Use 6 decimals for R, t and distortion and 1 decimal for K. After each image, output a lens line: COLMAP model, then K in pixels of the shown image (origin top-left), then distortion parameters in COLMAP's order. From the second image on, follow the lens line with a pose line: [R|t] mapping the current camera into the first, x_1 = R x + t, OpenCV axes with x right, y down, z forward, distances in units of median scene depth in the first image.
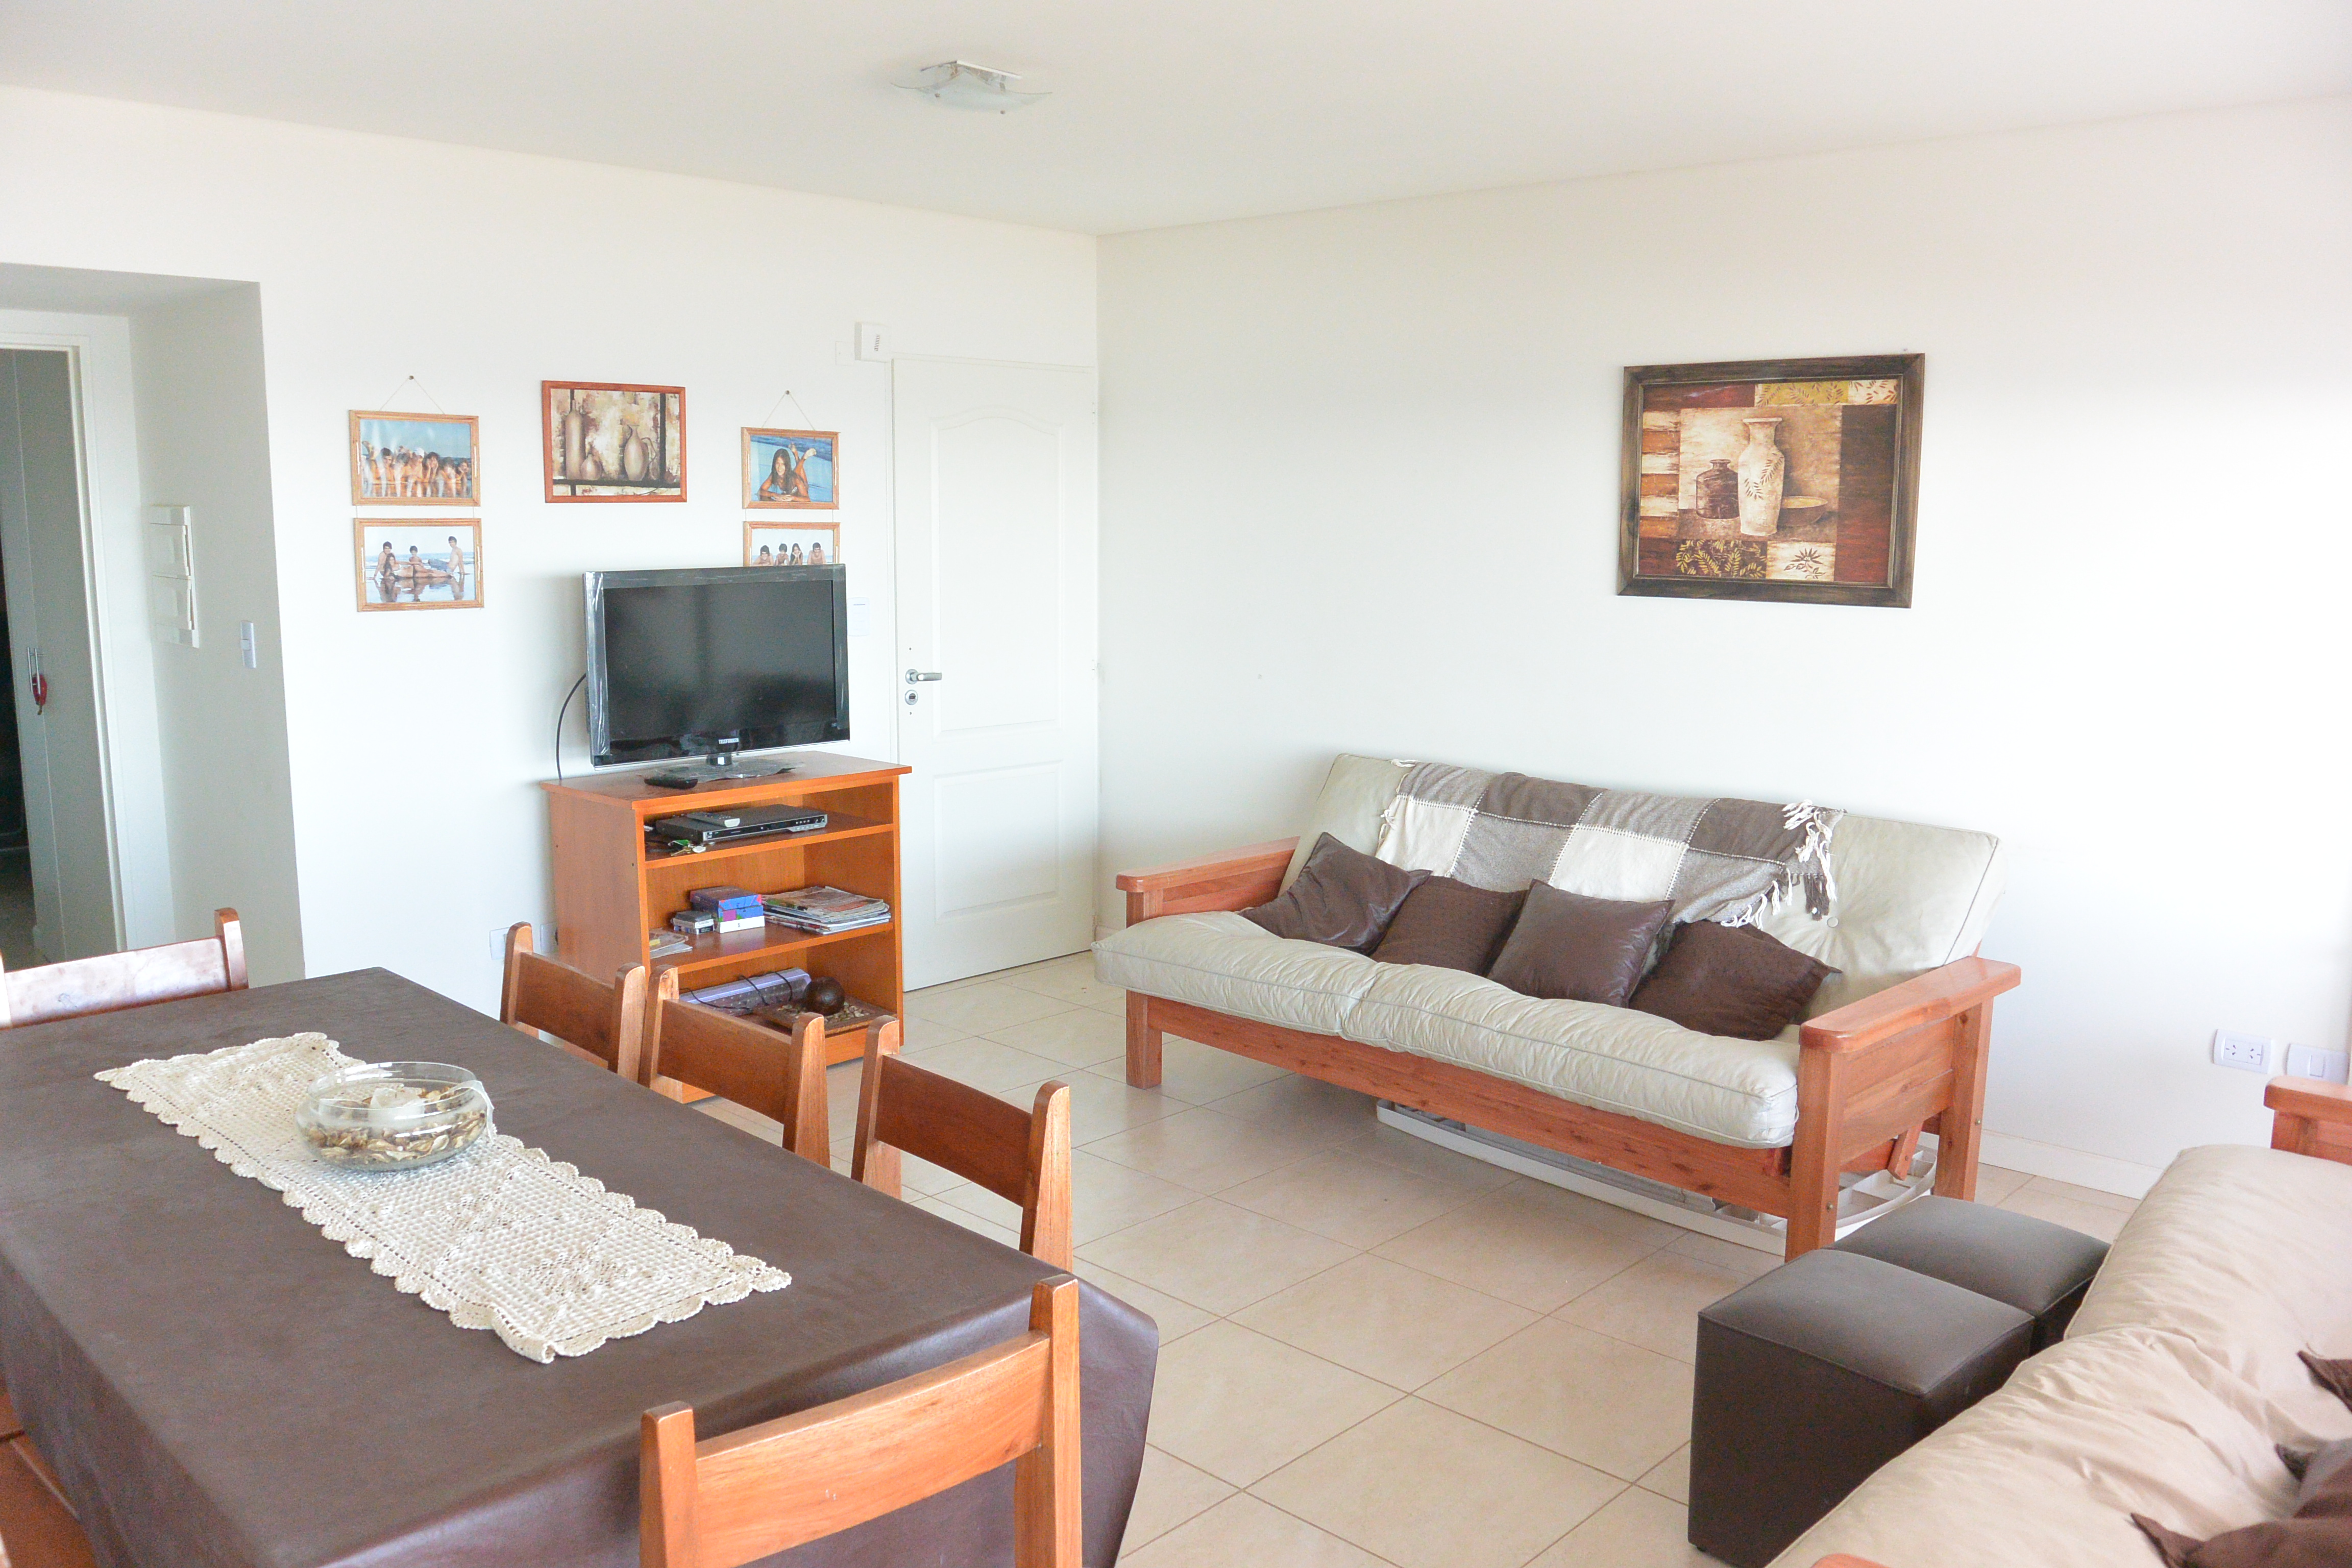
lens RADIAL K [[1825.3, 0, 1179.2], [0, 1825.3, 790.3], [0, 0, 1]] dist [-0.078895, 0.008860]
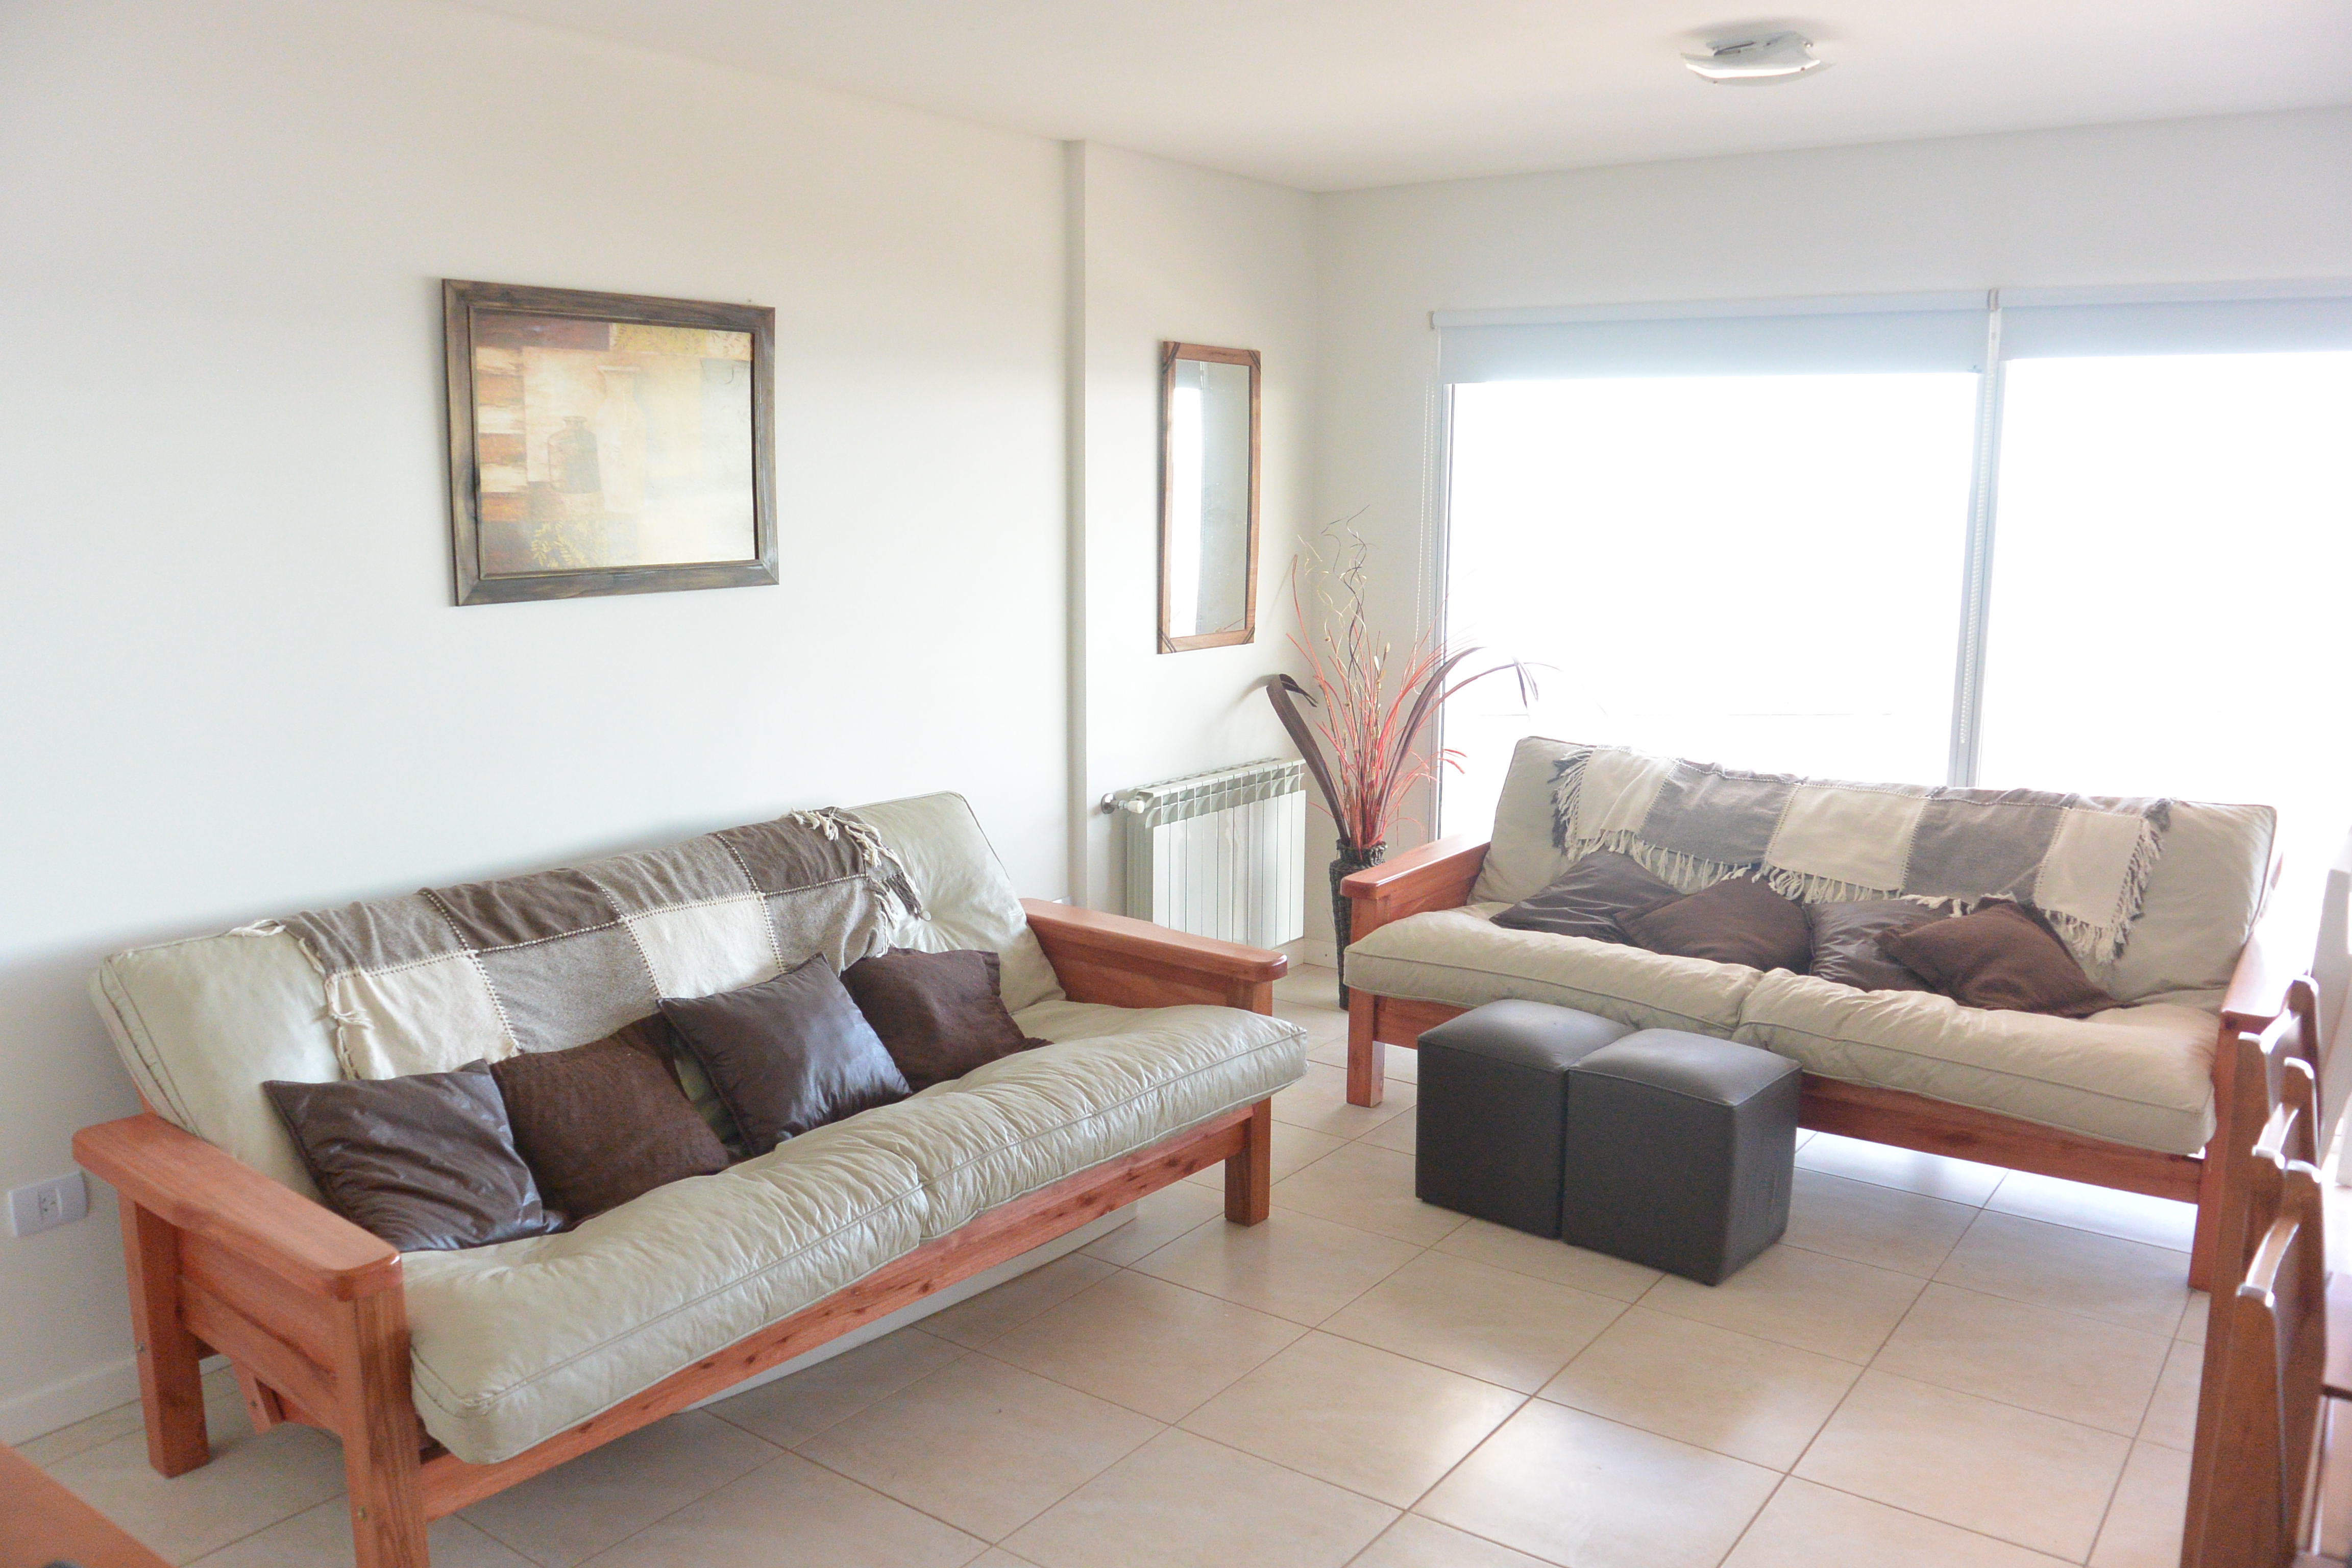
lens RADIAL K [[1825.3, 0, 1194.8], [0, 1825.3, 791.3], [0, 0, 1]] dist [-0.078895, 0.008860]
pose [[-0.121661, -0.171873, 0.977578, -0.503397], [0.150679, 0.970281, 0.189343, -0.131165], [-0.981068, 0.170336, -0.092147, 0.823134]]
